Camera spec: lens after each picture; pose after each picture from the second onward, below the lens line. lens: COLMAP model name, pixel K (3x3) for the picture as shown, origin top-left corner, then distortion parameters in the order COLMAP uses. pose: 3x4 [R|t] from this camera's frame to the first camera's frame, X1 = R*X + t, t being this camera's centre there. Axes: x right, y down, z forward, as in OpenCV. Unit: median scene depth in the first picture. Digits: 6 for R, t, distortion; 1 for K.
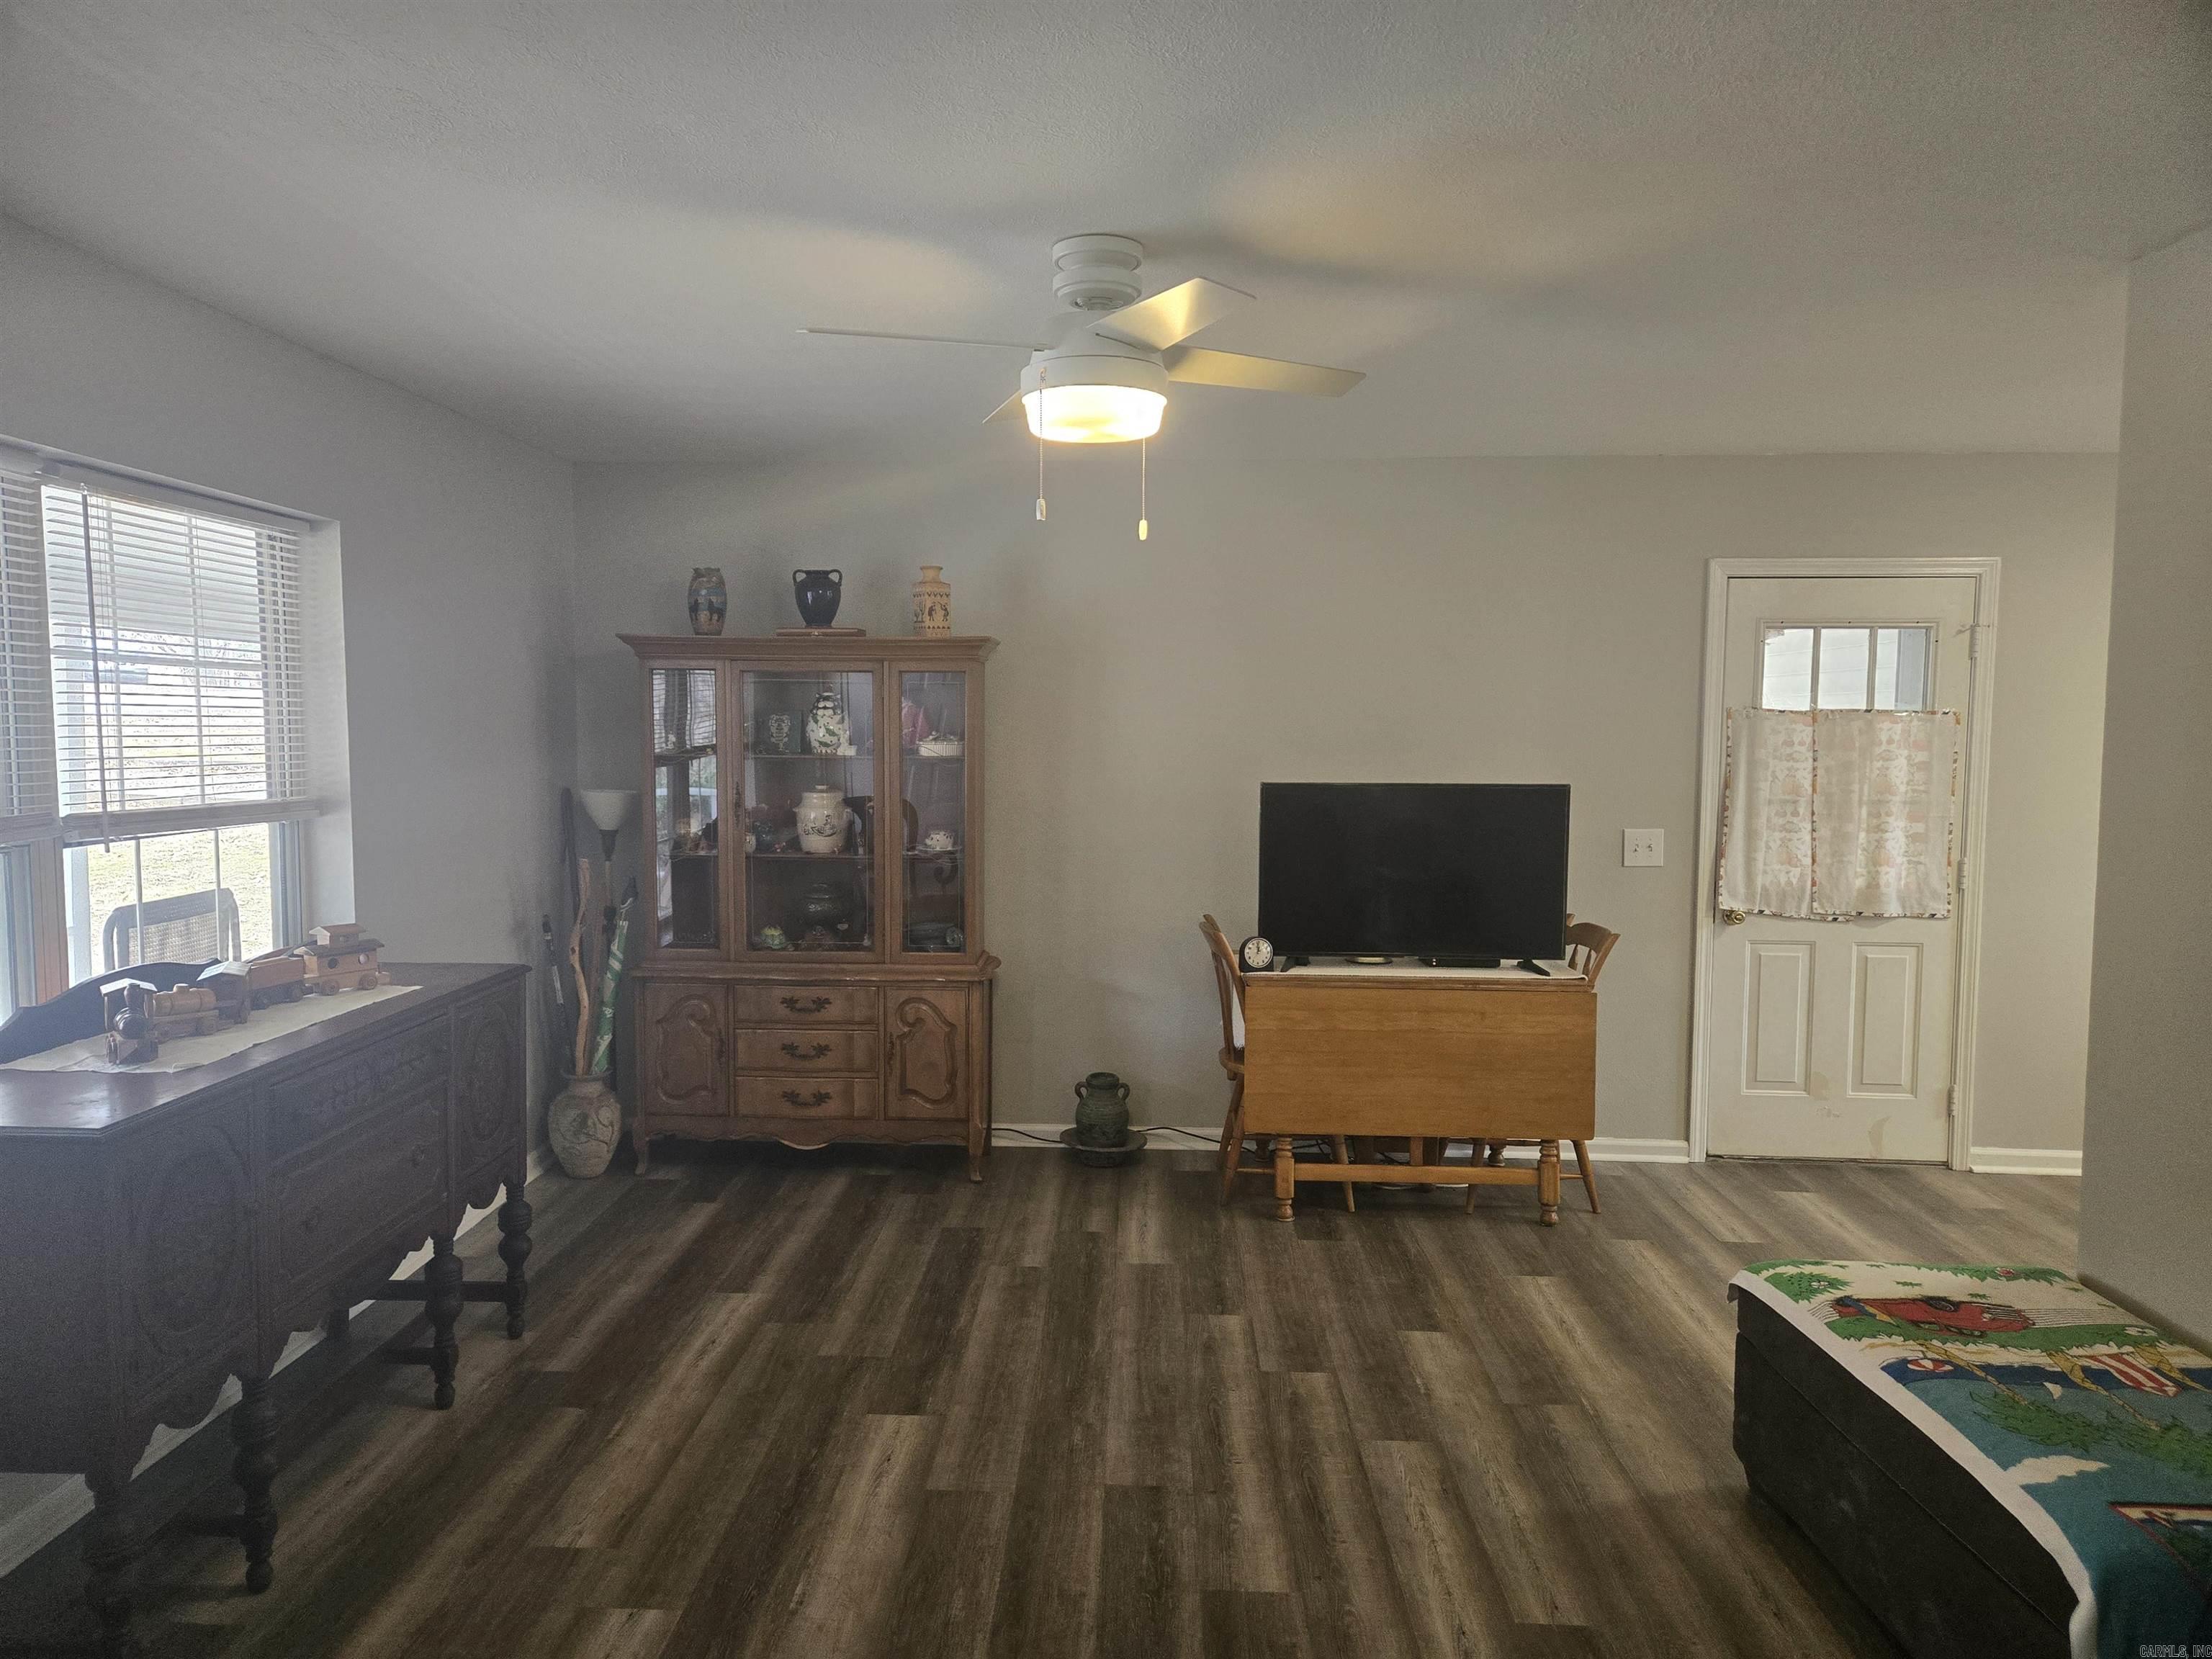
lens RADIAL K [[1378.5, 0, 1106.0], [0, 1378.5, 829.5], [0, 0, 1]] dist [0.034454, -0.002744]
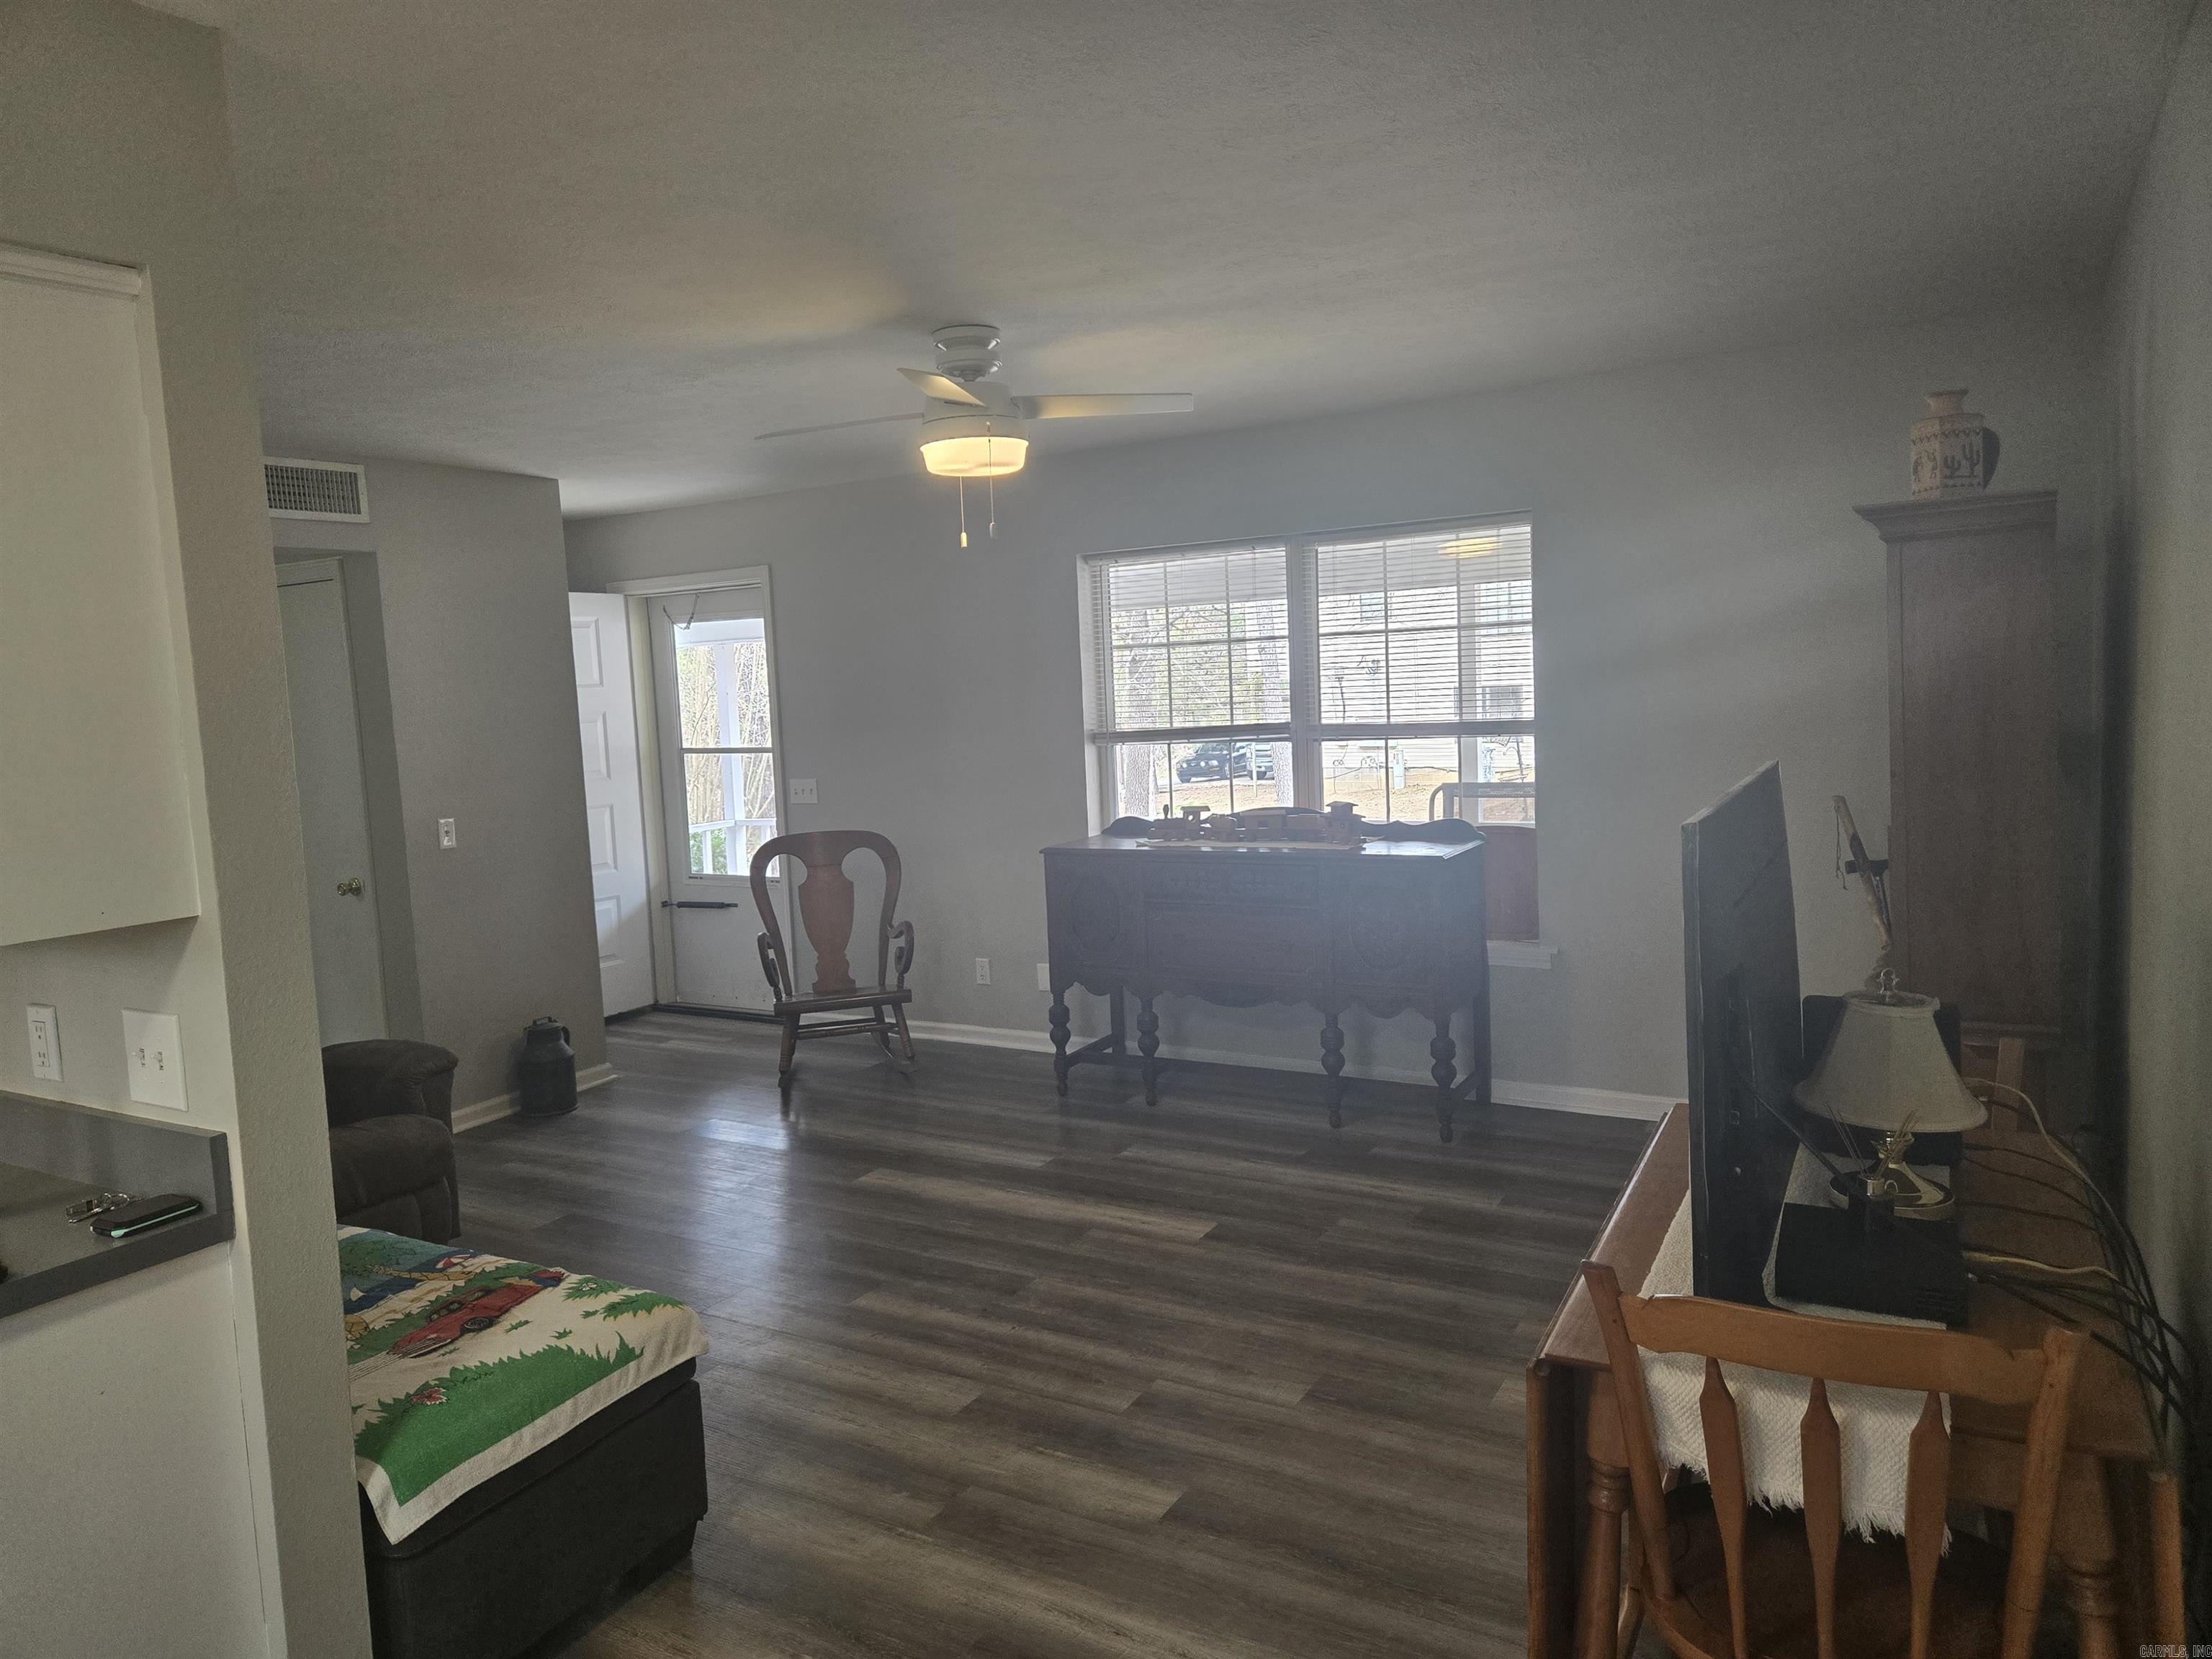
lens RADIAL K [[1489.6, 0, 1106.0], [0, 1489.6, 829.5], [0, 0, 1]] dist [0.069115, -0.000630]
pose [[-0.439948, 0.109005, -0.891383, 1.075721], [-0.024260, 0.990801, 0.133136, -0.117707], [0.897695, 0.080198, -0.433256, 1.502252]]
